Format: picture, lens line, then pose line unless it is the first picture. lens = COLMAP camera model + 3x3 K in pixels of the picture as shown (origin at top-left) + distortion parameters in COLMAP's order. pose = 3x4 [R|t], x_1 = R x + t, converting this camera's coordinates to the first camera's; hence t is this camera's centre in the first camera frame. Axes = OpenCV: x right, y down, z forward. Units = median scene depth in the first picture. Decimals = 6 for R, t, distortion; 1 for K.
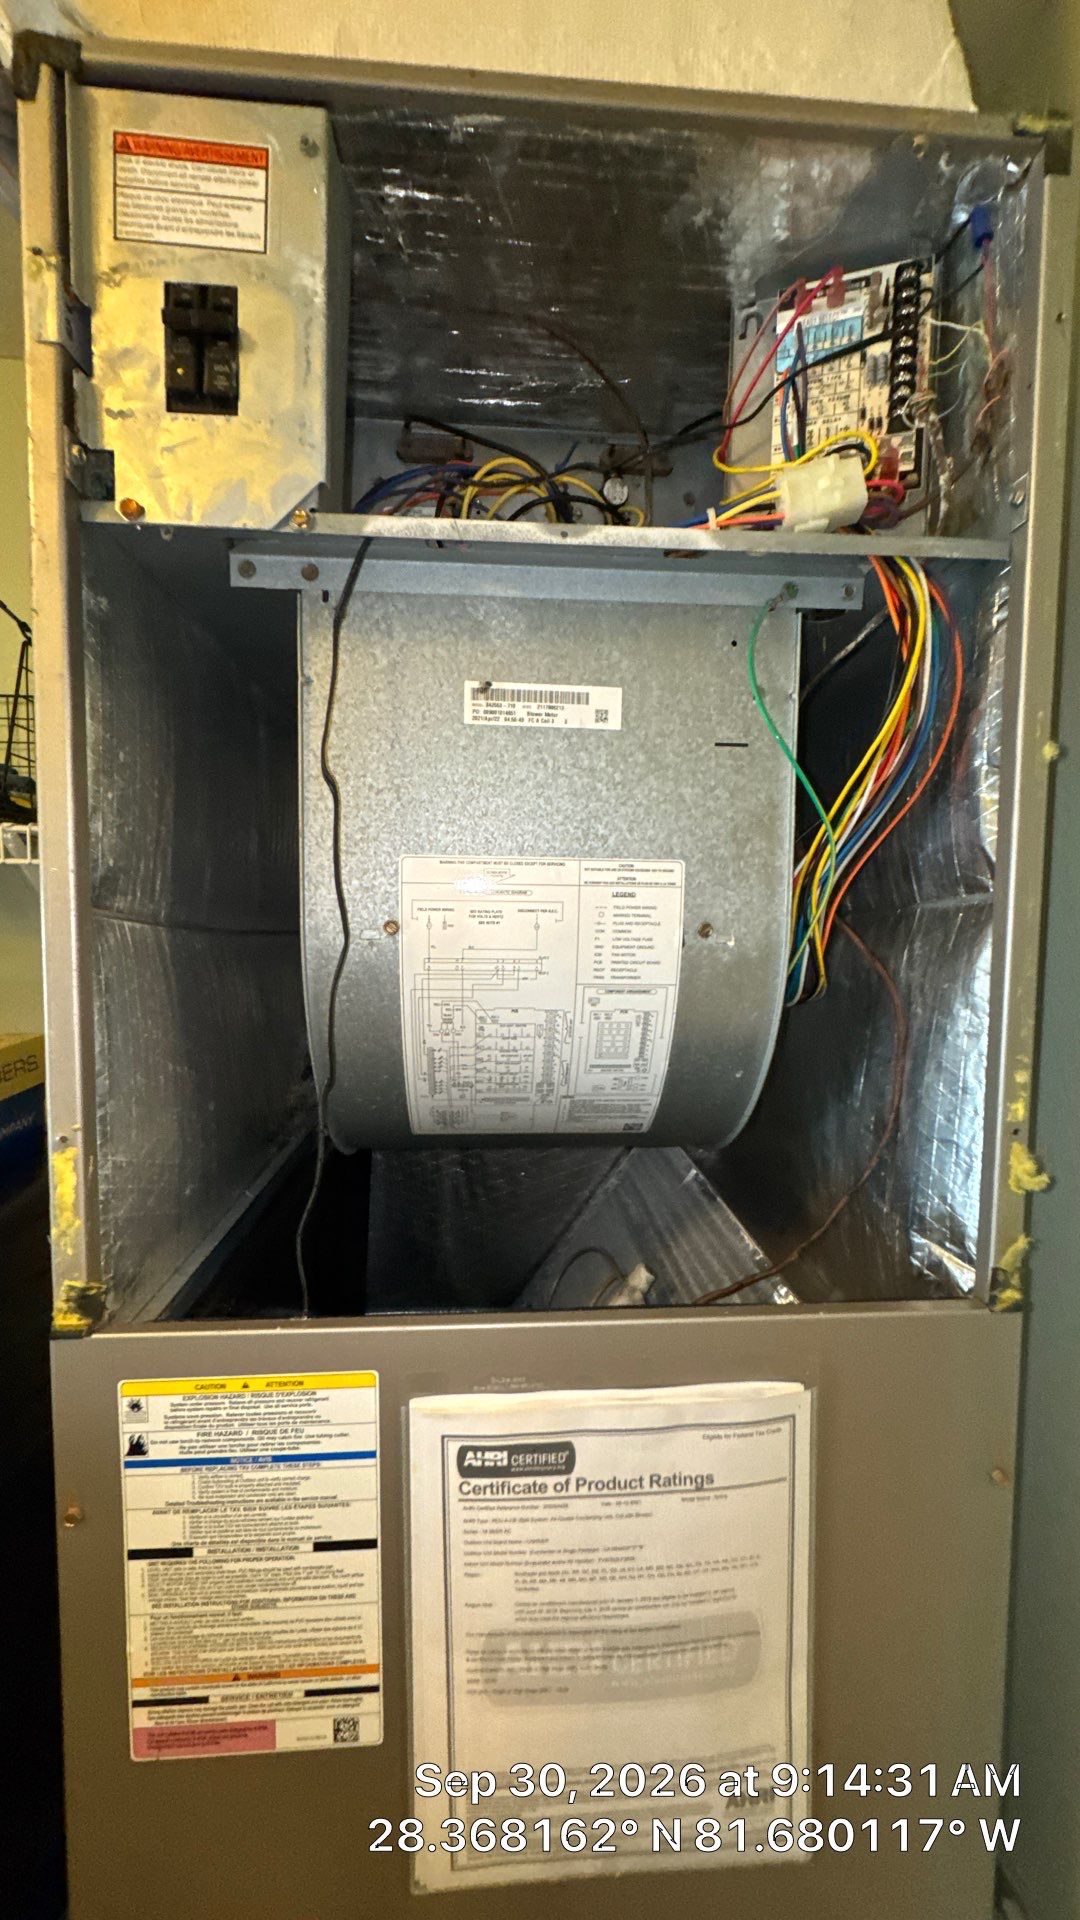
lens RADIAL K [[779.7, 0, 540.0], [0, 779.7, 960.0], [0, 0, 1]] dist [-0.000164, -0.000364]
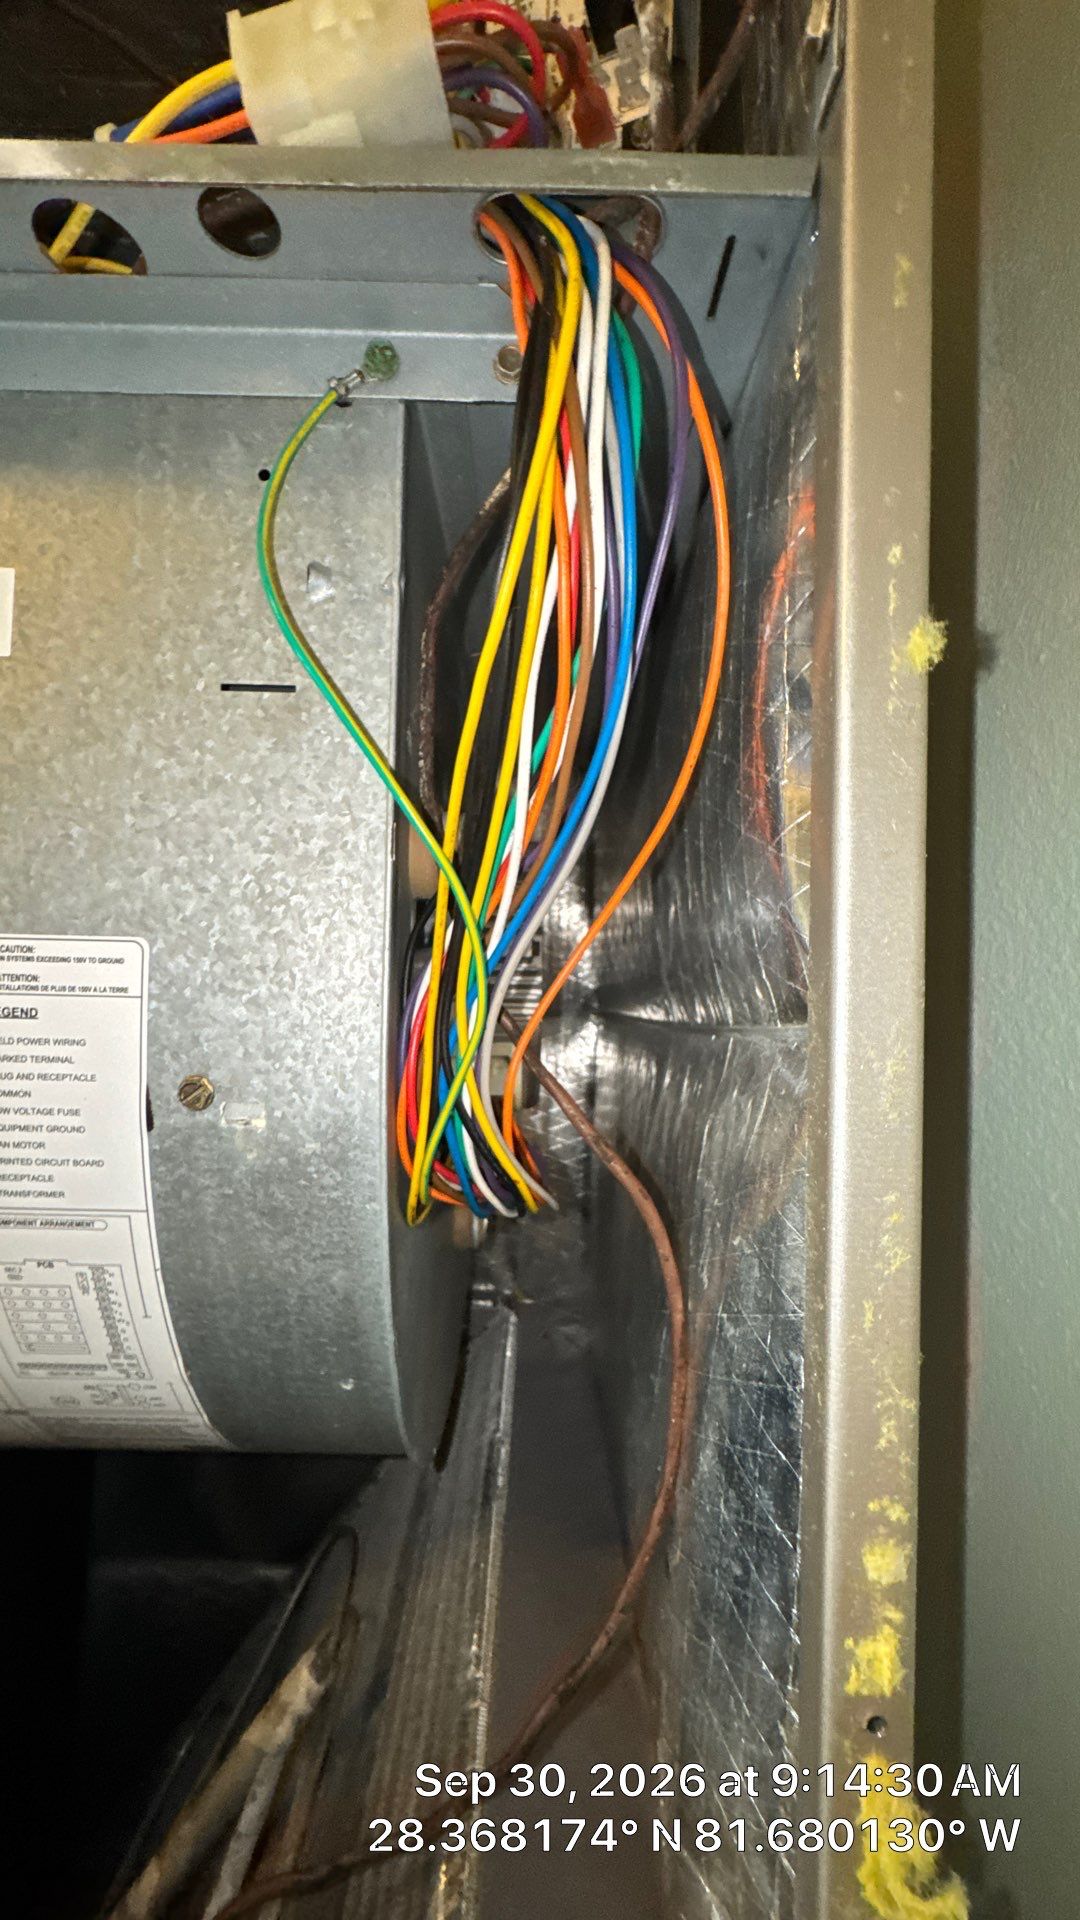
lens RADIAL K [[769.8, 0, 540.0], [0, 769.8, 960.0], [0, 0, 1]] dist [0.000276, 0.000136]
pose [[0.999091, 0.008957, -0.041676, 0.492270], [-0.012457, 0.996345, -0.084502, -0.091772], [0.040767, 0.084944, 0.995551, 0.648576]]
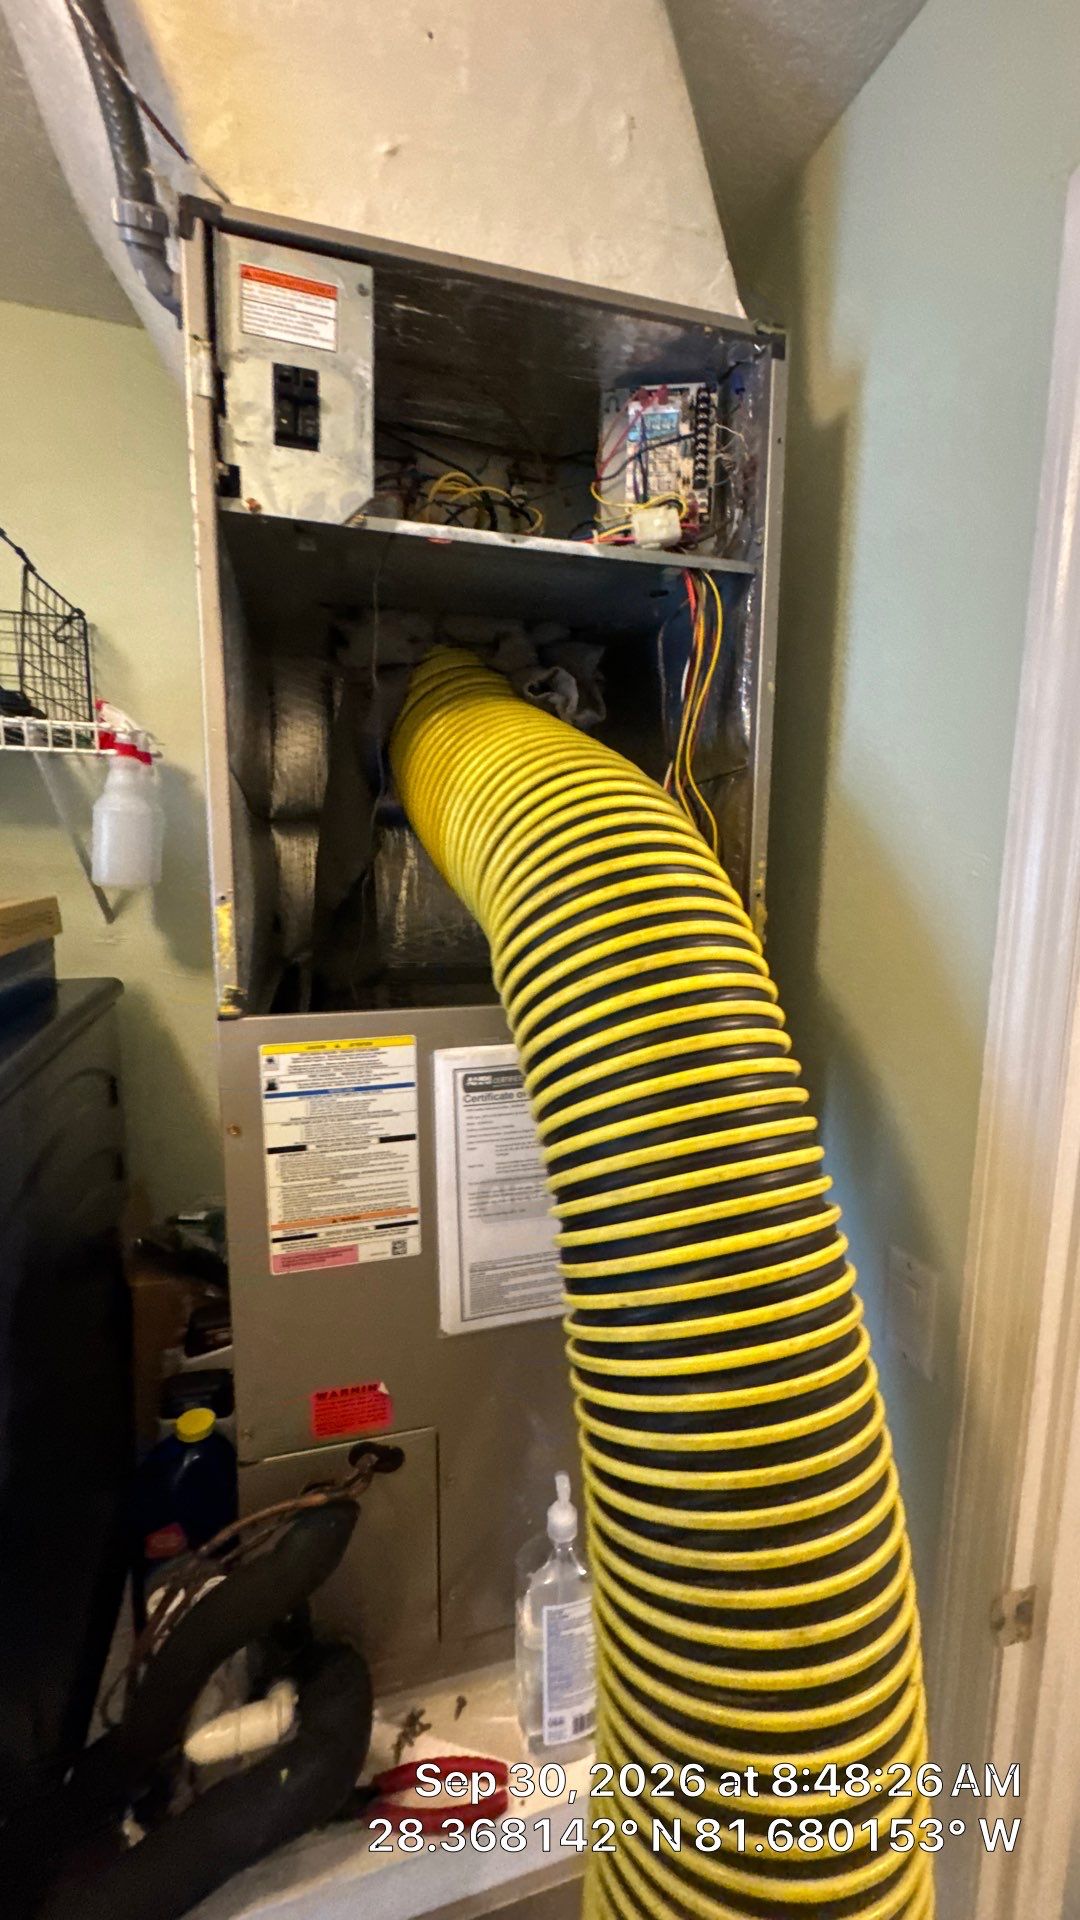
lens RADIAL K [[769.8, 0, 540.0], [0, 769.8, 960.0], [0, 0, 1]] dist [0.000276, 0.000136]
pose [[0.978433, -0.030376, 0.204320, -0.278542], [0.016824, 0.997561, 0.067741, 0.250093], [-0.205879, -0.062842, 0.976557, -0.699218]]
